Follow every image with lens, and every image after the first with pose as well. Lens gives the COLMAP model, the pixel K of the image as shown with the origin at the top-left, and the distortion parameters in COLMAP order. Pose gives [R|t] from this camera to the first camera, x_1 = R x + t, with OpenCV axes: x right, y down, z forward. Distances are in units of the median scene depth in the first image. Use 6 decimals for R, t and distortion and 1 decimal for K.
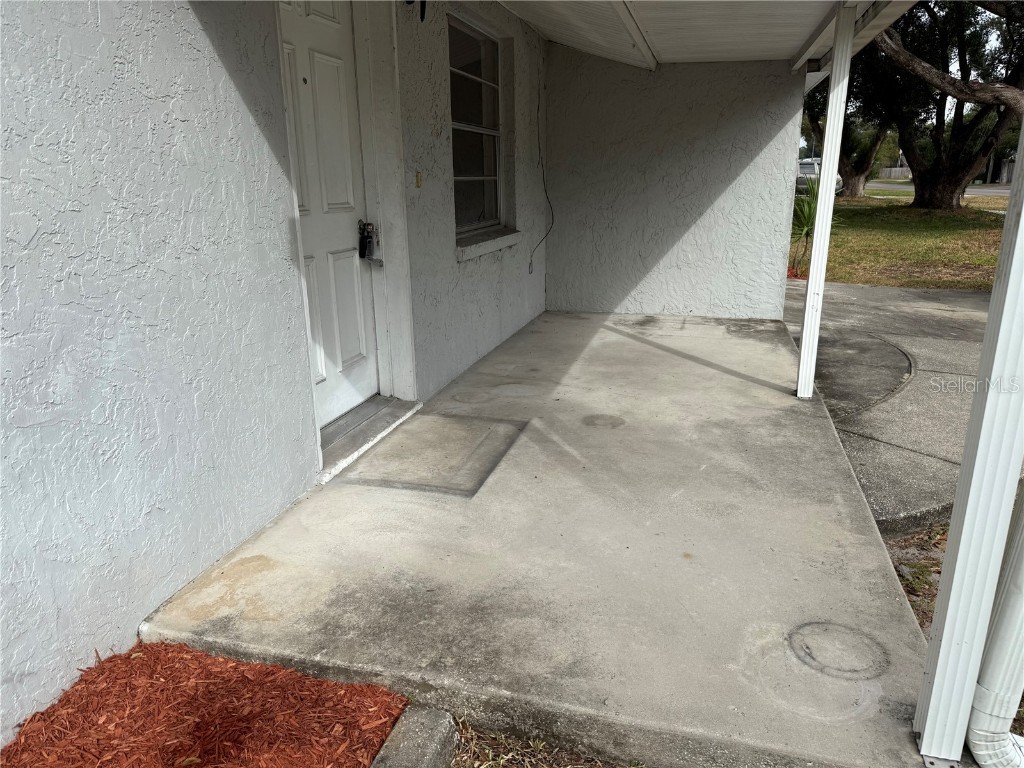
lens RADIAL K [[705.3, 0, 512.5], [0, 705.3, 378.6], [0, 0, 1]] dist [0.049917, -0.062488]
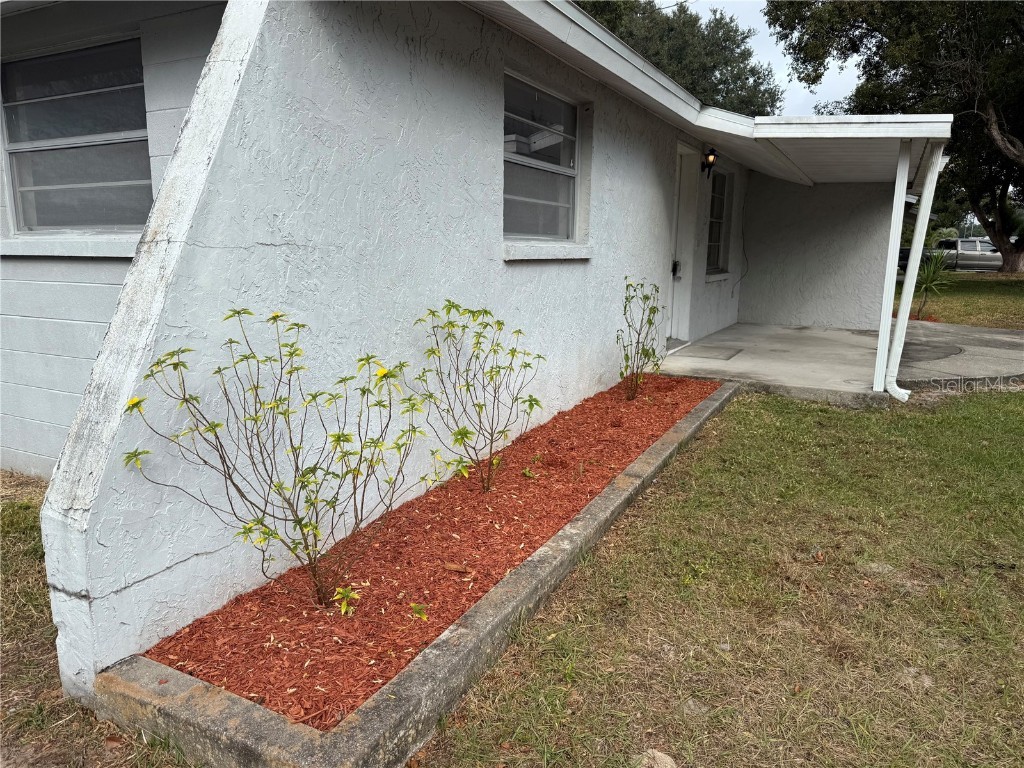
lens RADIAL K [[705.3, 0, 512.5], [0, 705.3, 378.6], [0, 0, 1]] dist [0.049917, -0.062488]
pose [[0.977046, 0.055463, -0.205682, -0.141889], [-0.074885, 0.993313, -0.087872, 0.256224], [0.199433, 0.101258, 0.974666, -0.840307]]
